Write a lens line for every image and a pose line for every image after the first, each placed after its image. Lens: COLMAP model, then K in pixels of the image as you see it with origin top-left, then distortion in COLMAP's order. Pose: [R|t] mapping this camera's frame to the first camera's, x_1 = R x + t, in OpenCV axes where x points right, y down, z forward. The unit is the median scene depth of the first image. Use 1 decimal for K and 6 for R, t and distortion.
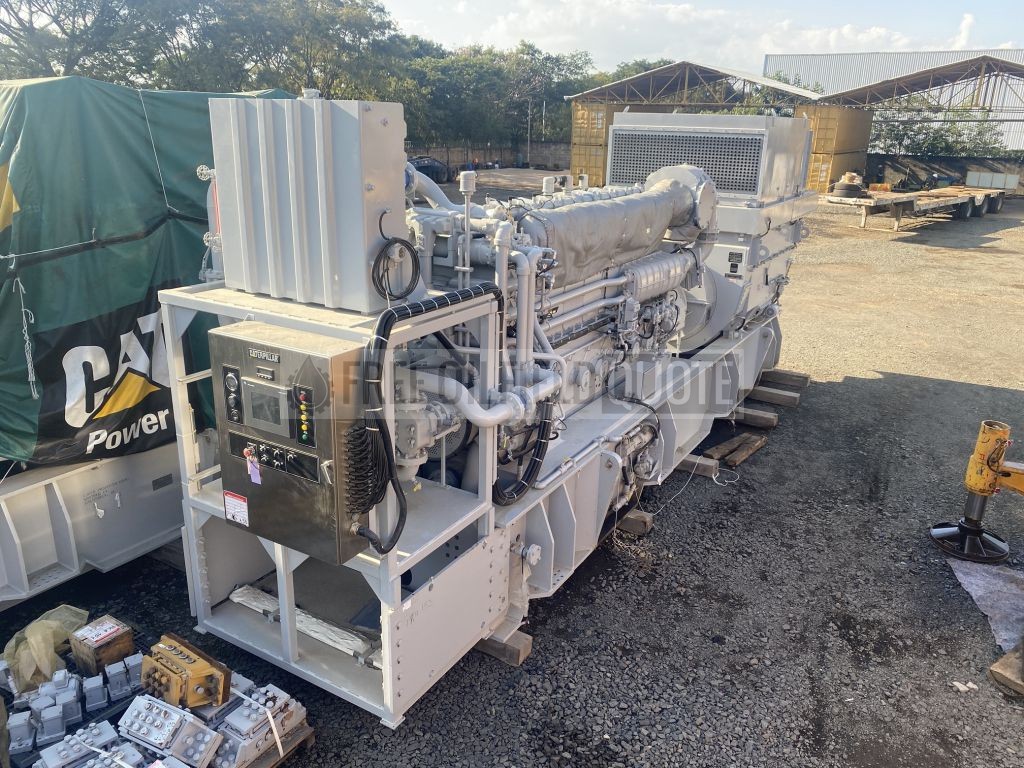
lens RADIAL K [[778.5, 0, 519.0], [0, 778.5, 380.5], [0, 0, 1]] dist [0.036431, -0.039752]
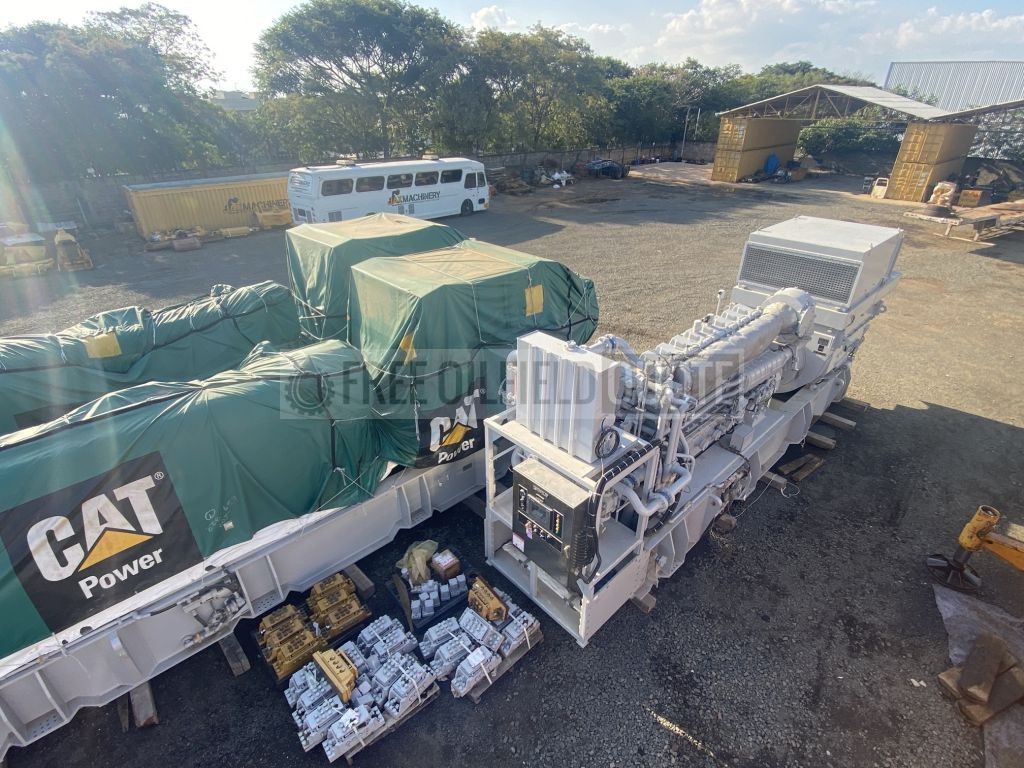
lens RADIAL K [[507.7, 0, 512.0], [0, 507.7, 384.0], [0, 0, 1]] dist [0.022225, -0.020772]
pose [[0.961718, 0.112840, -0.249731, -0.051641], [-0.066003, 0.979842, 0.188558, -0.285318], [0.265974, -0.164856, 0.949779, -0.119567]]
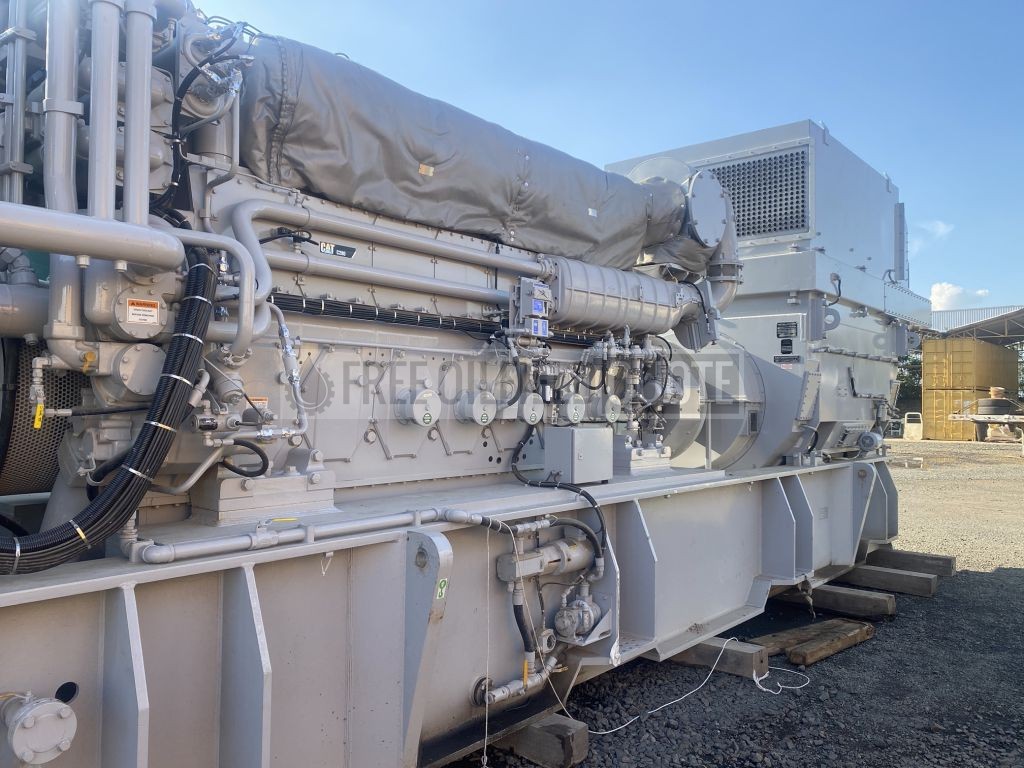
lens RADIAL K [[786.8, 0, 517.3], [0, 786.8, 376.2], [0, 0, 1]] dist [0.009140, -0.002081]
pose [[0.986151, -0.021368, -0.164467, 0.210636], [-0.037479, 0.937300, -0.346502, 0.141080], [0.161559, 0.347867, 0.923519, 0.487594]]
